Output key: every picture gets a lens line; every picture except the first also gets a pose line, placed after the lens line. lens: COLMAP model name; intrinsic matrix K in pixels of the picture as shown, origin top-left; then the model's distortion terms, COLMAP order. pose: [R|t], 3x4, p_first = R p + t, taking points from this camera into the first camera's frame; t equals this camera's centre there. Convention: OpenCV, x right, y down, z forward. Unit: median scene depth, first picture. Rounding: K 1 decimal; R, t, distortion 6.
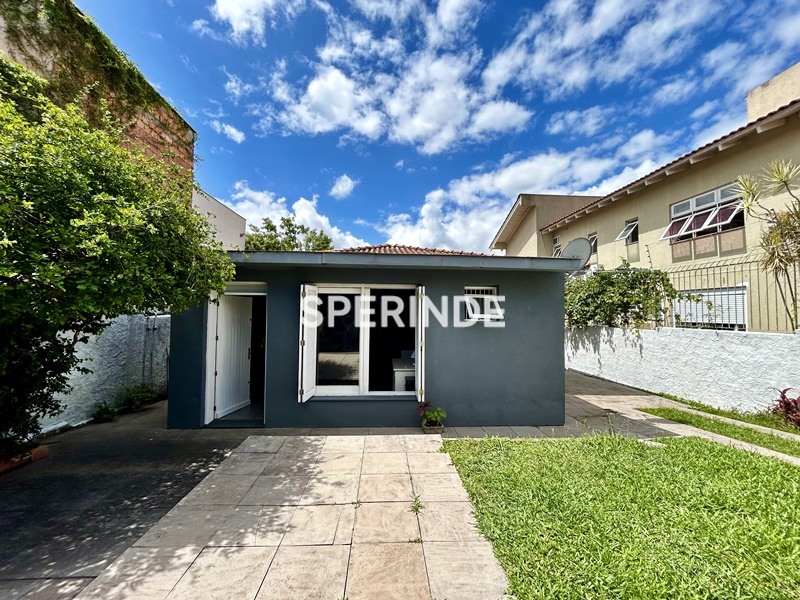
lens RADIAL K [[321.6, 0, 400.0], [0, 321.6, 300.0], [0, 0, 1]] dist [0.000611, 0.000345]
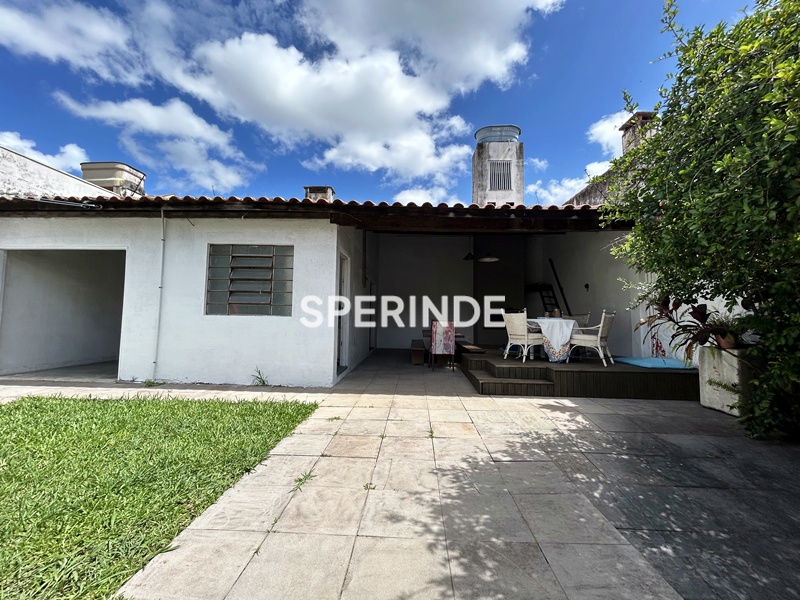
lens RADIAL K [[321.6, 0, 400.0], [0, 321.6, 300.0], [0, 0, 1]] dist [0.000611, 0.000345]
pose [[-0.994648, -0.015804, 0.102107, -0.273625], [-0.025113, 0.995576, -0.090540, 0.203477], [-0.100224, -0.092620, -0.990645, 1.757422]]
